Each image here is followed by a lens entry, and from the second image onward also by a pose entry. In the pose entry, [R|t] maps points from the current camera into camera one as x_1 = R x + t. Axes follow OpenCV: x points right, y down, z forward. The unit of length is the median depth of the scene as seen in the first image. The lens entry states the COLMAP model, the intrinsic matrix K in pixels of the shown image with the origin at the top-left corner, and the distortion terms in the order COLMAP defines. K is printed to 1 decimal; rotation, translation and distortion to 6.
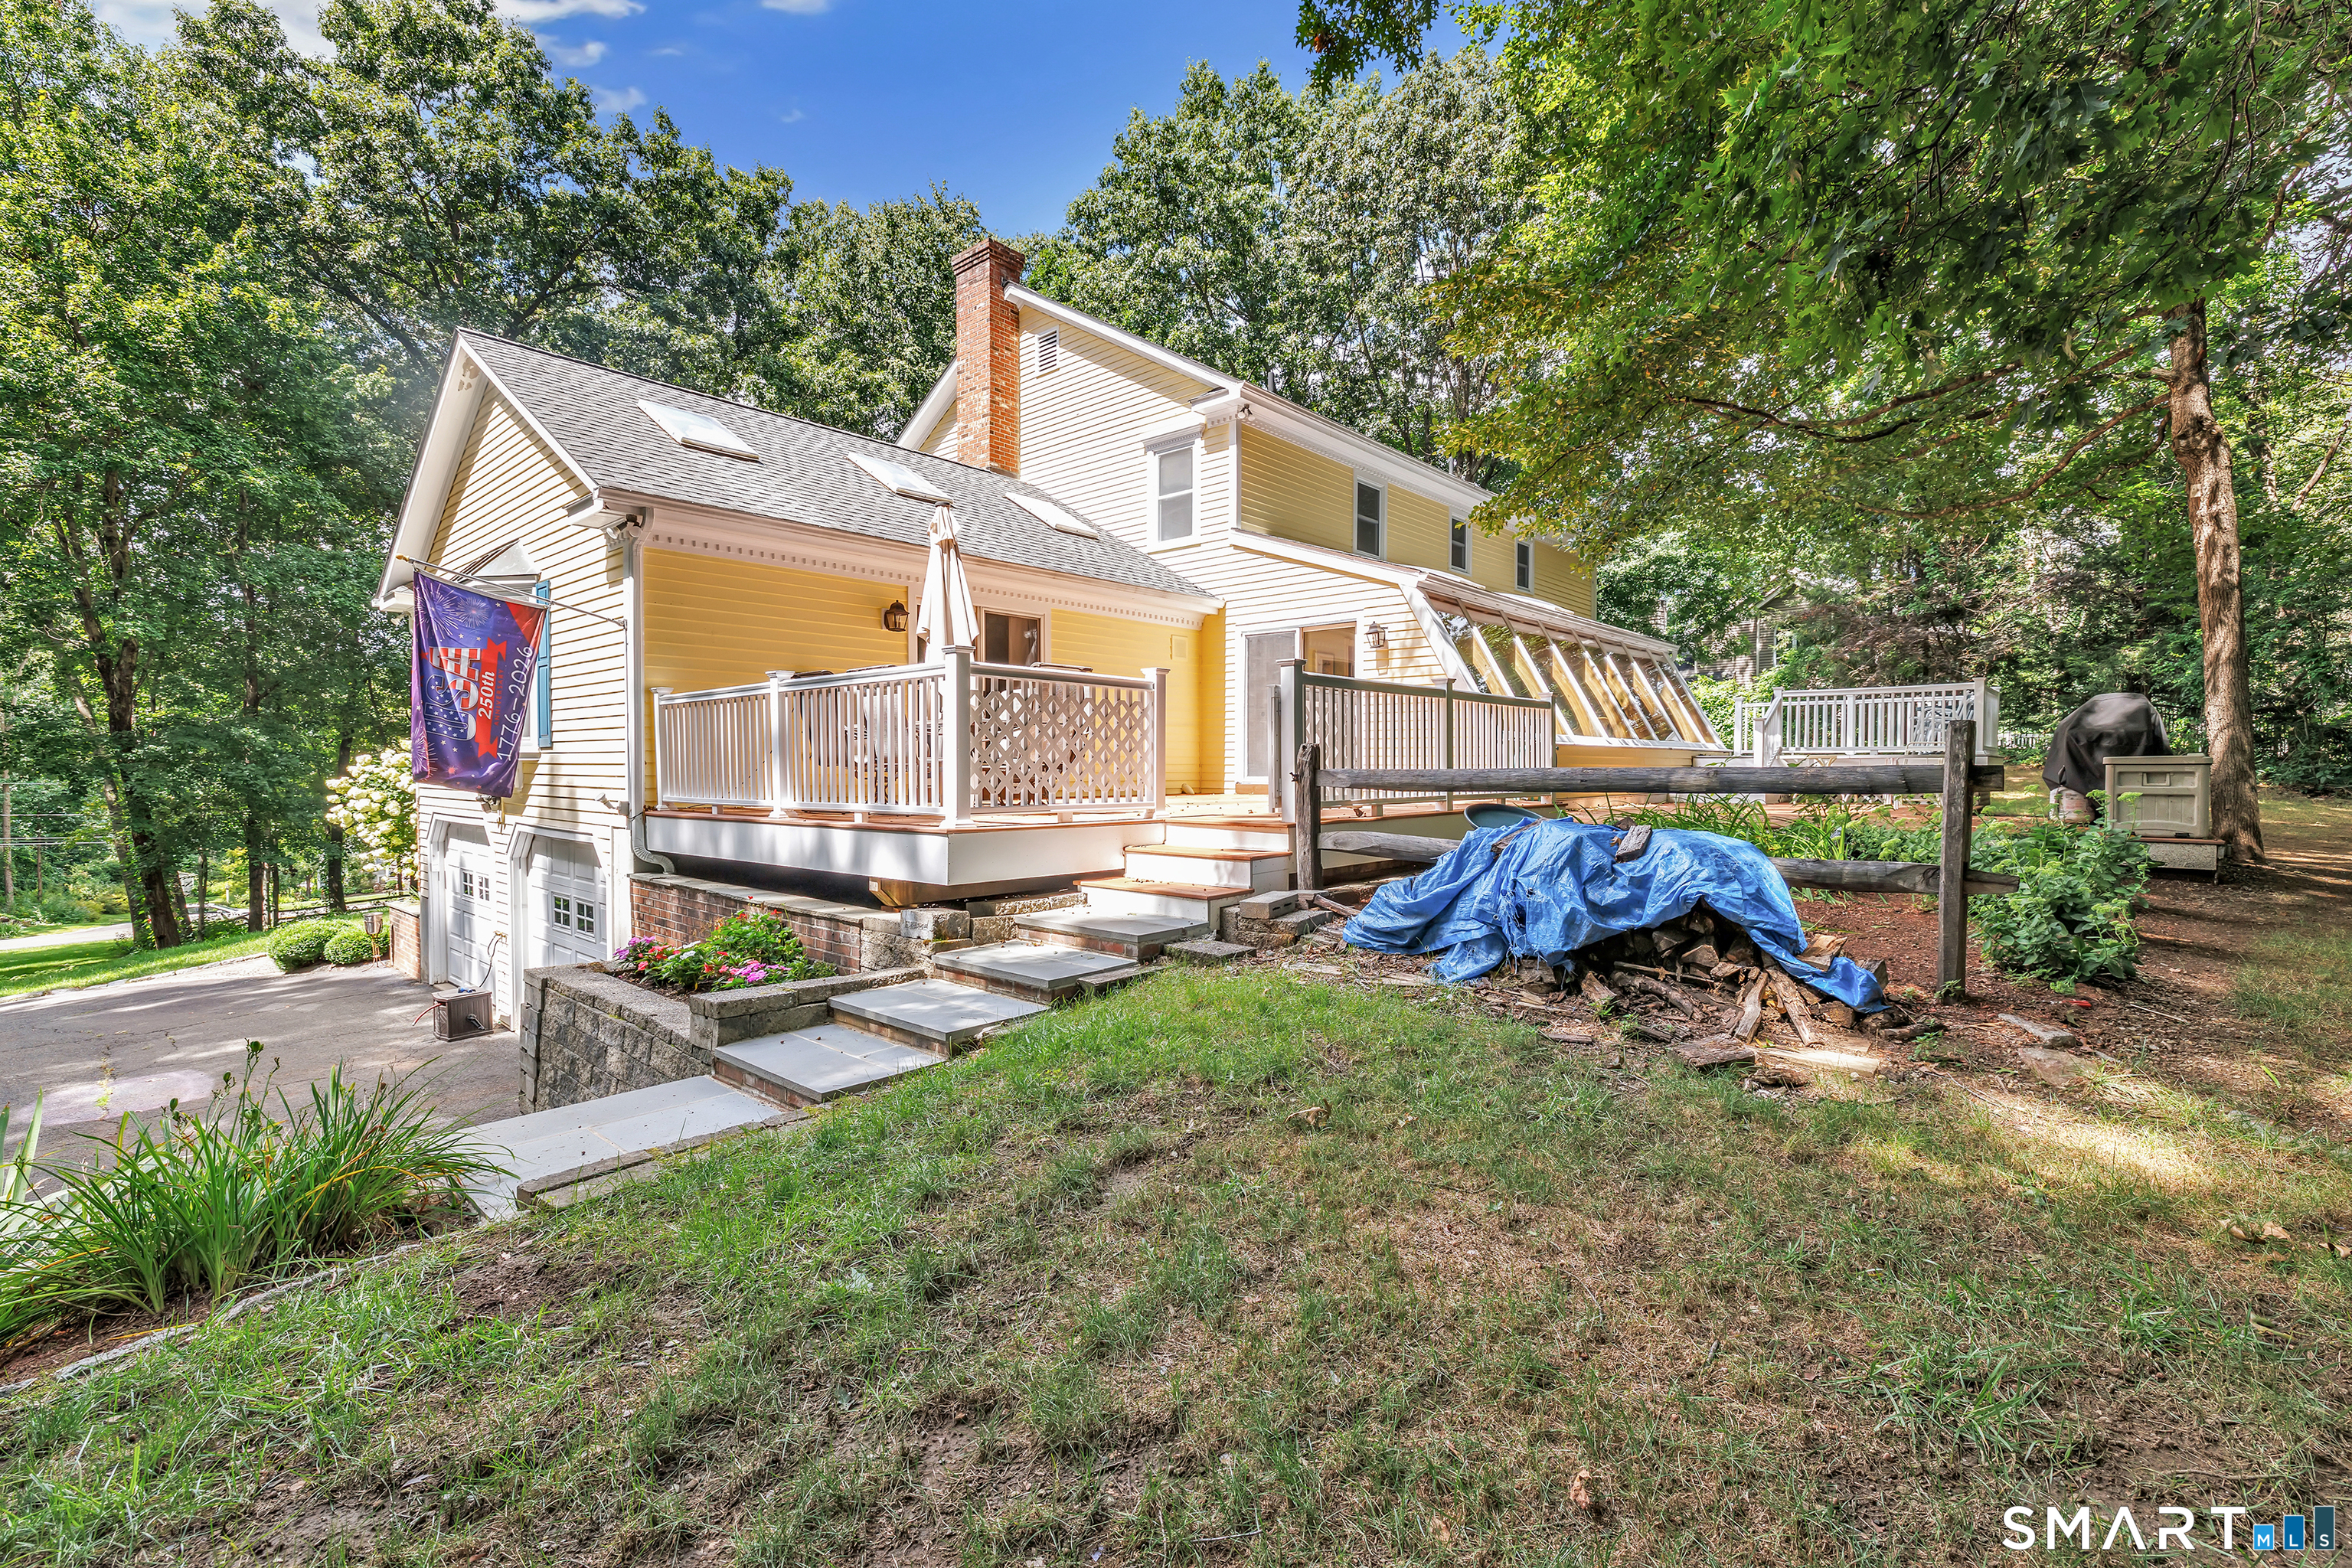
lens RADIAL K [[1011.4, 0, 1172.7], [0, 1011.4, 773.1], [0, 0, 1]] dist [0.001696, 0.000986]
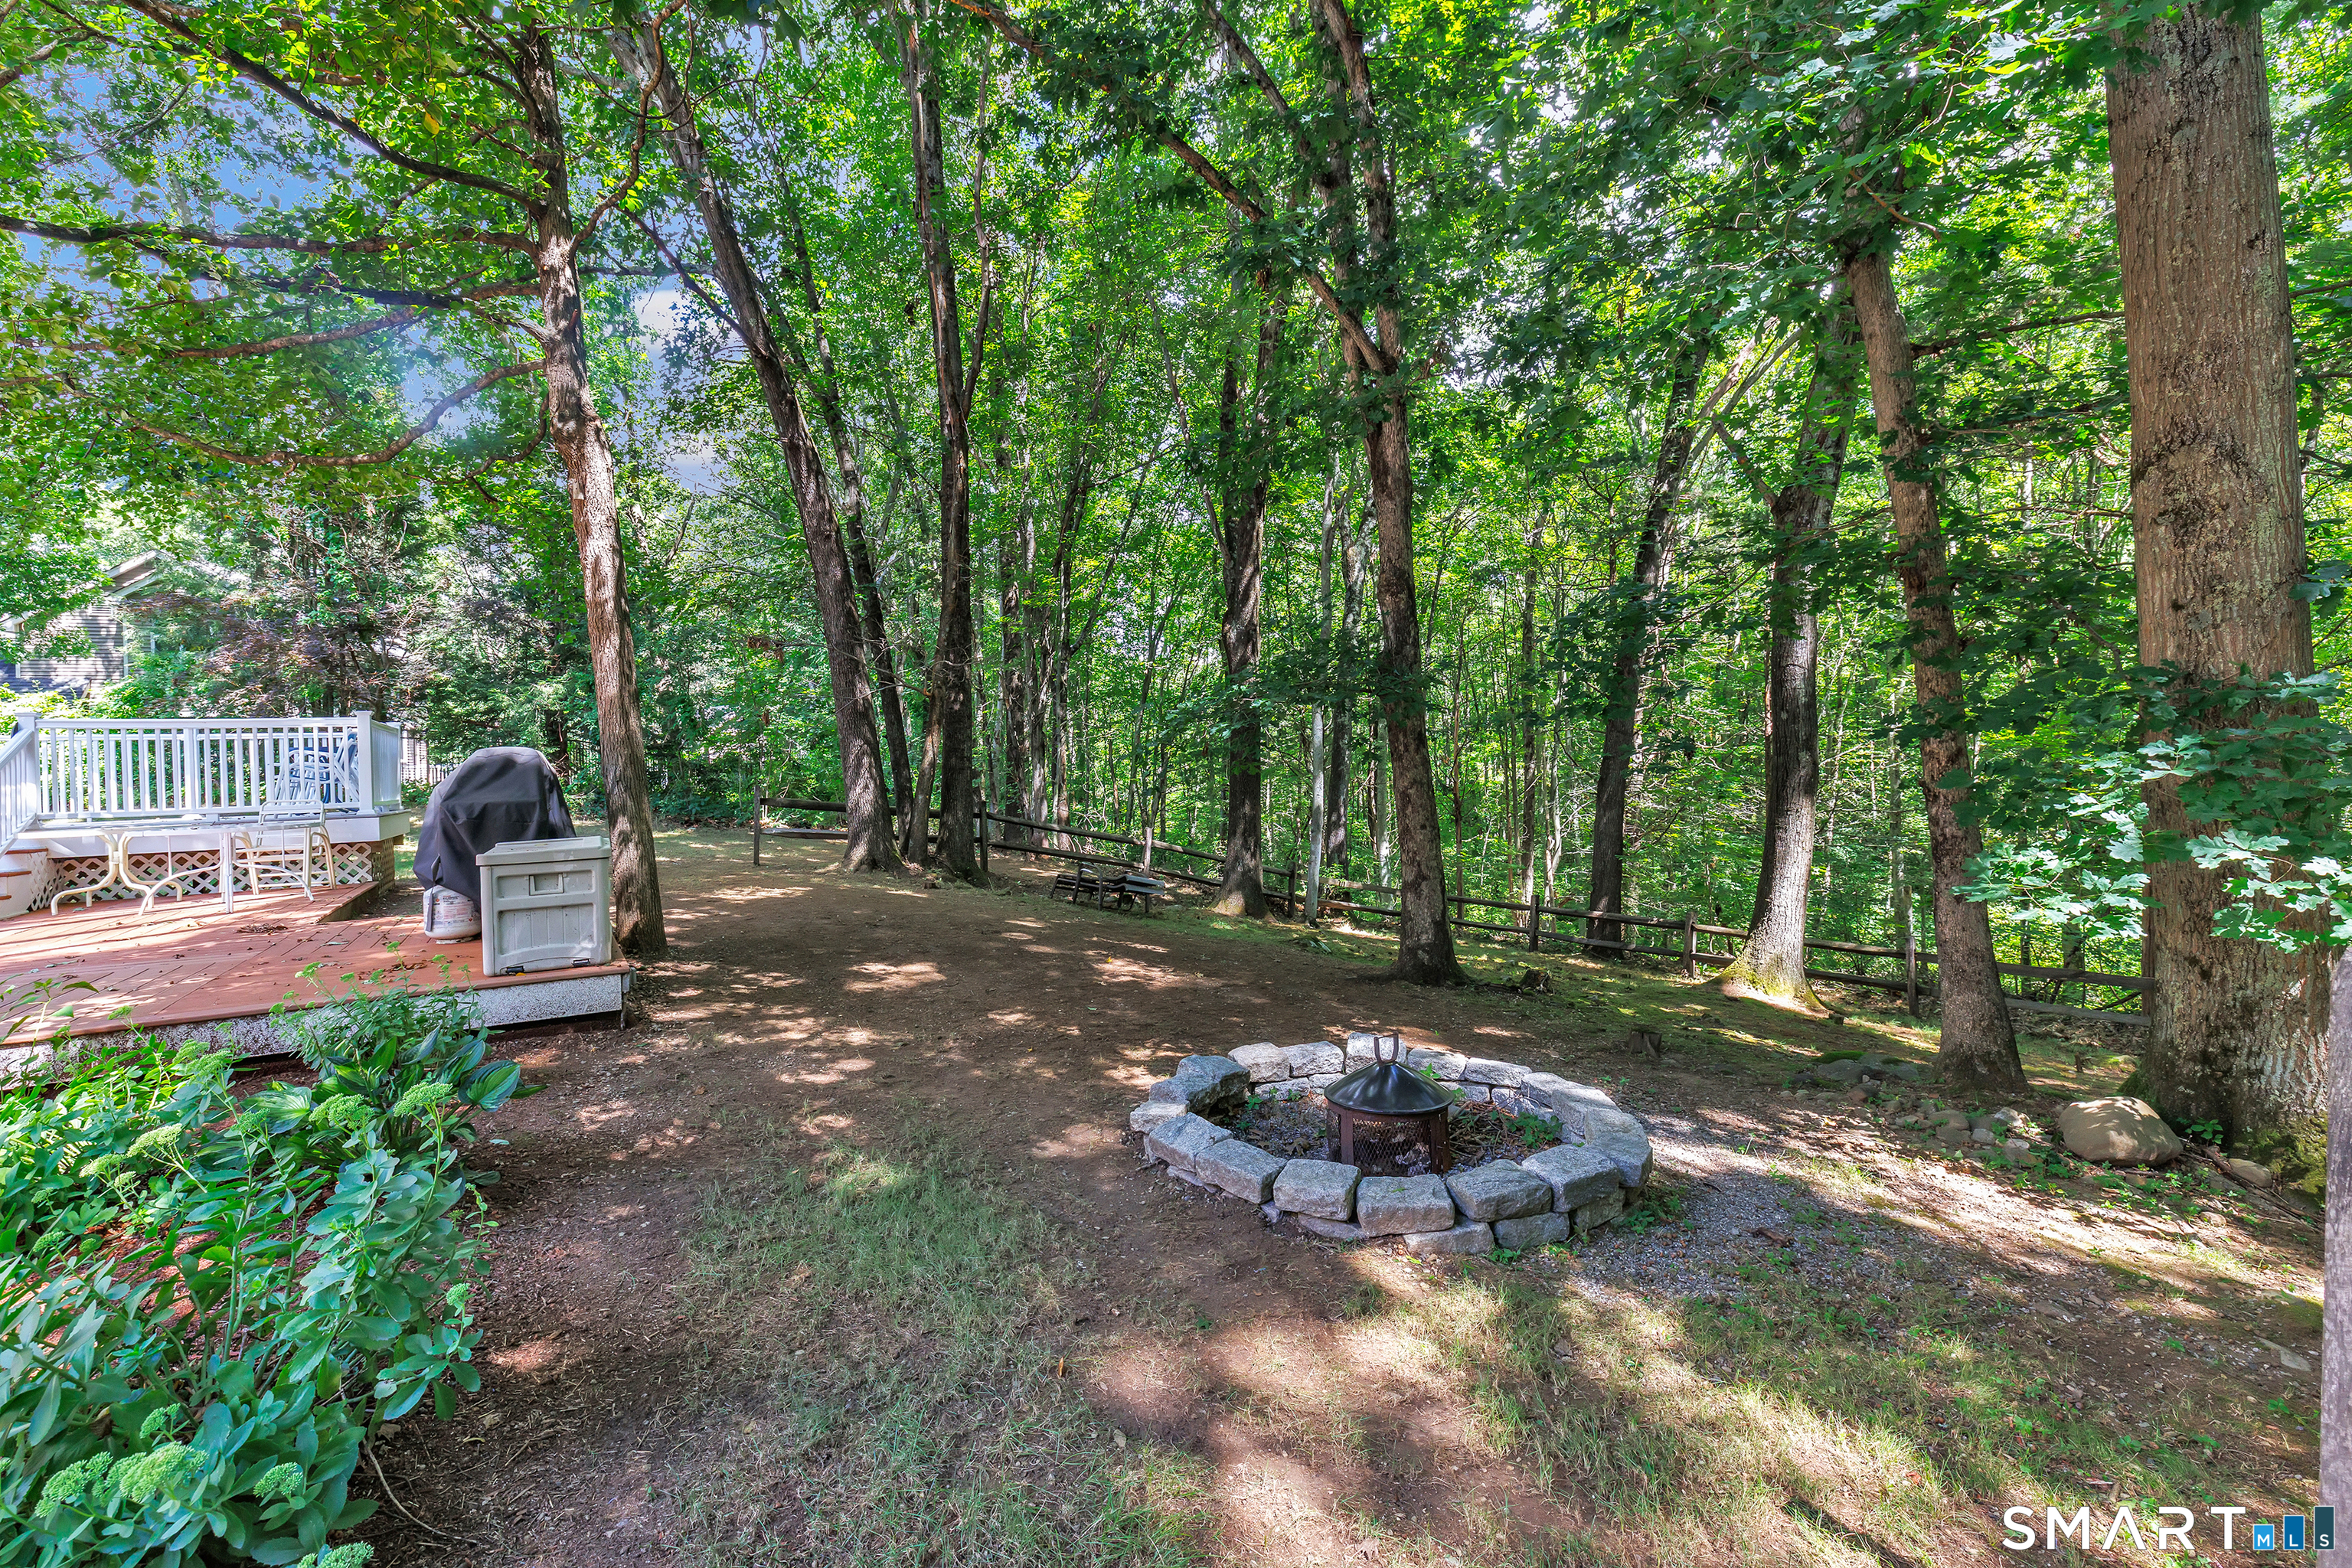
lens RADIAL K [[1040.5, 0, 1172.9], [0, 1040.5, 753.8], [0, 0, 1]] dist [0.003192, 0.000199]
pose [[0.278358, 0.000980, 0.960477, 0.127028], [0.040348, 0.999105, -0.012713, -0.016144], [-0.959630, 0.042292, 0.278069, 0.122255]]
